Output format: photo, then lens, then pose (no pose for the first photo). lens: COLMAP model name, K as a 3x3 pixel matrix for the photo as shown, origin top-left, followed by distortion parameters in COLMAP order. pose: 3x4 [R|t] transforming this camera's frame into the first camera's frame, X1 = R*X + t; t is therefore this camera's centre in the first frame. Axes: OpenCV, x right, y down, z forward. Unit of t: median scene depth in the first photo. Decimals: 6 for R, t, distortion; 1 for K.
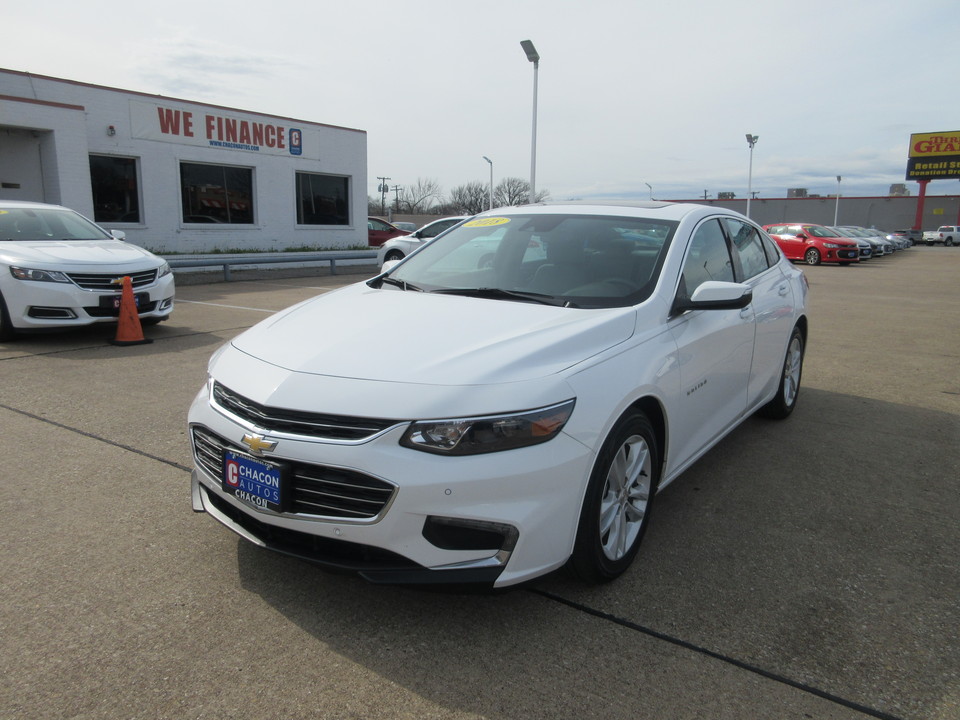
lens RADIAL K [[706.4, 0, 477.8], [0, 706.4, 363.0], [0, 0, 1]] dist [0.011206, 0.005052]
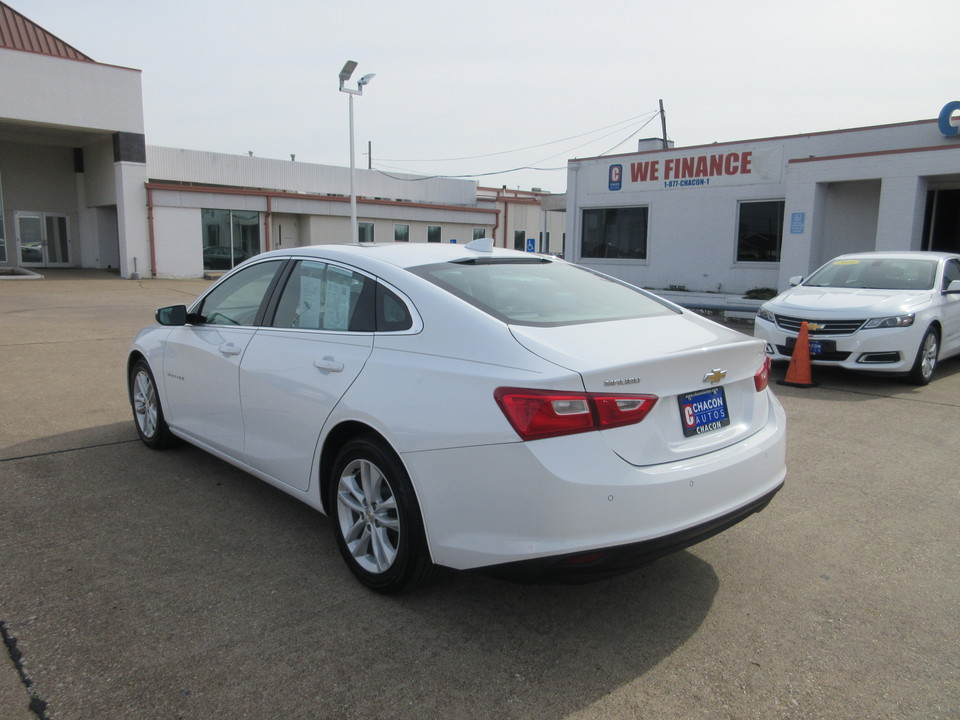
lens RADIAL K [[703.9, 0, 473.7], [0, 703.9, 363.4], [0, 0, 1]] dist [0.014137, 0.000677]
pose [[-0.230922, 0.129642, -0.964297, 0.257965], [-0.201954, 0.963113, 0.177845, -0.061411], [0.951782, 0.235812, -0.196223, 0.309382]]
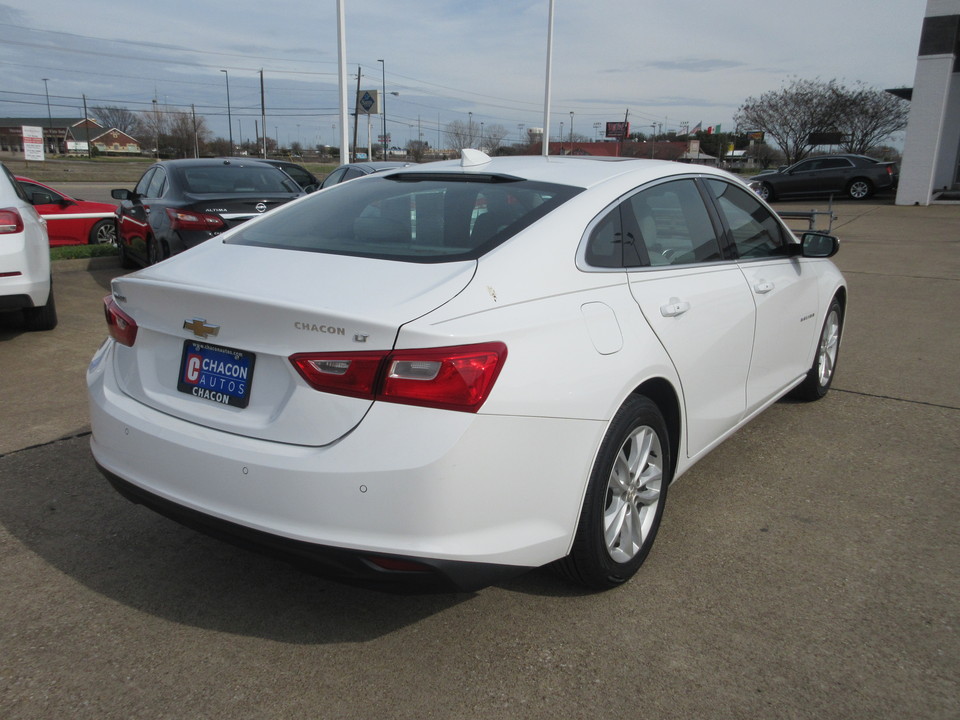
lens RADIAL K [[781.2, 0, 480.0], [0, 781.2, 360.0], [0, 0, 1]] dist [0.063475, -0.001934]
pose [[-0.999539, -0.026660, -0.014524, 0.068507], [-0.030299, 0.906115, 0.421944, -0.090814], [0.001912, 0.422190, -0.906506, 0.439297]]
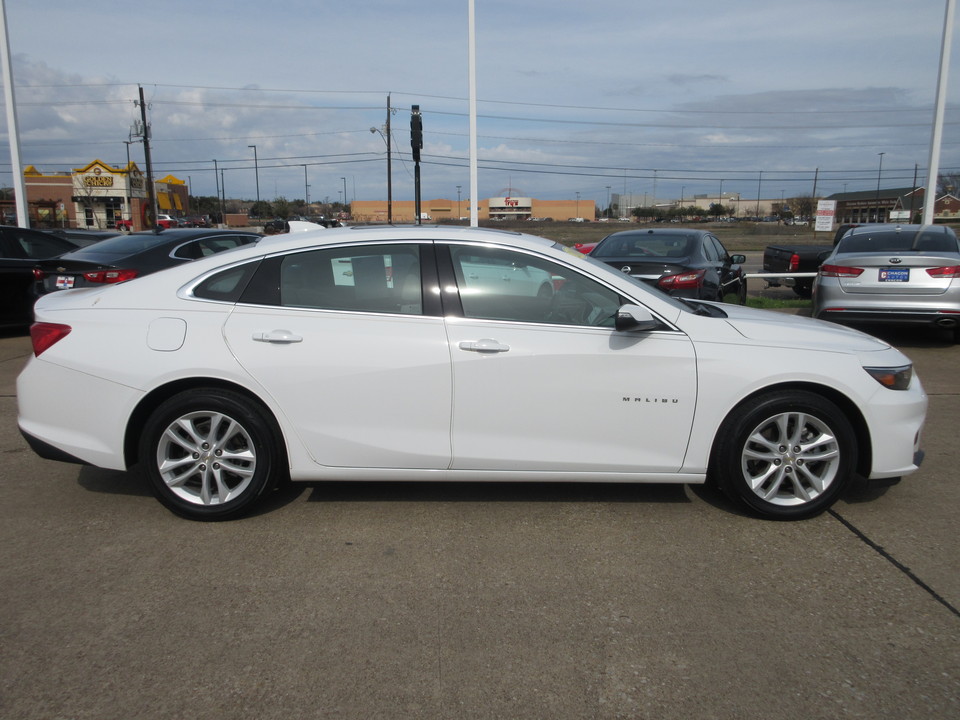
lens RADIAL K [[781.2, 0, 480.0], [0, 781.2, 360.0], [0, 0, 1]] dist [0.063475, -0.001934]
pose [[-0.593198, -0.149599, 0.791035, -0.163396], [0.145236, 0.946575, 0.287927, -0.082165], [-0.791847, 0.285685, -0.539780, 0.366784]]
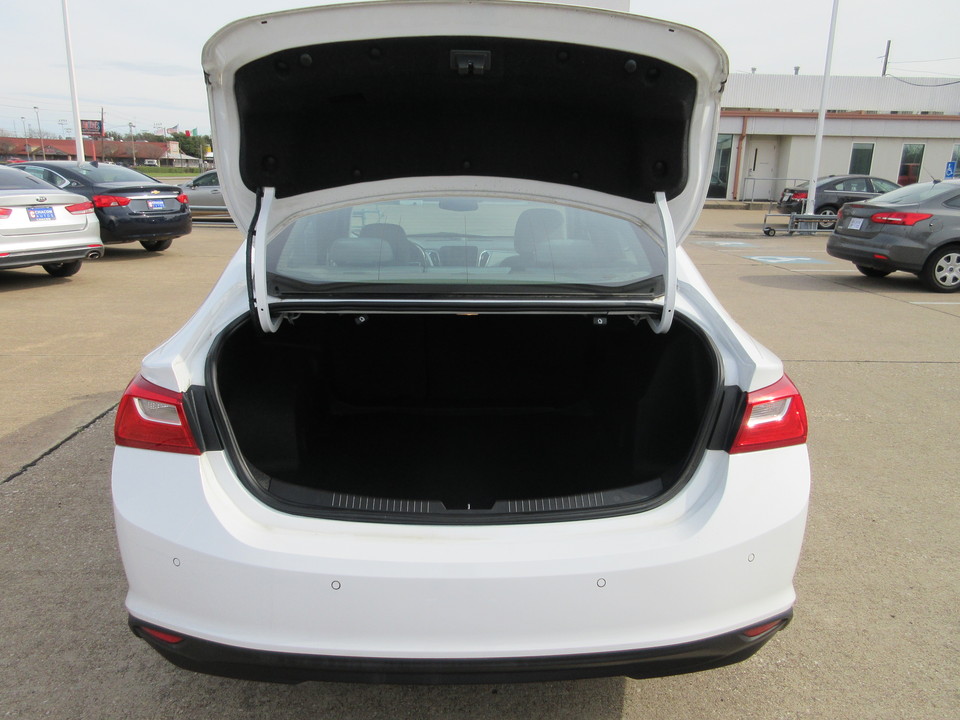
lens RADIAL K [[706.4, 0, 477.8], [0, 706.4, 363.0], [0, 0, 1]] dist [0.011206, 0.005052]
pose [[-0.794049, 0.127706, -0.594287, 0.153845], [-0.146557, 0.908617, 0.391072, -0.078455], [0.589921, 0.397627, -0.702770, 0.381053]]
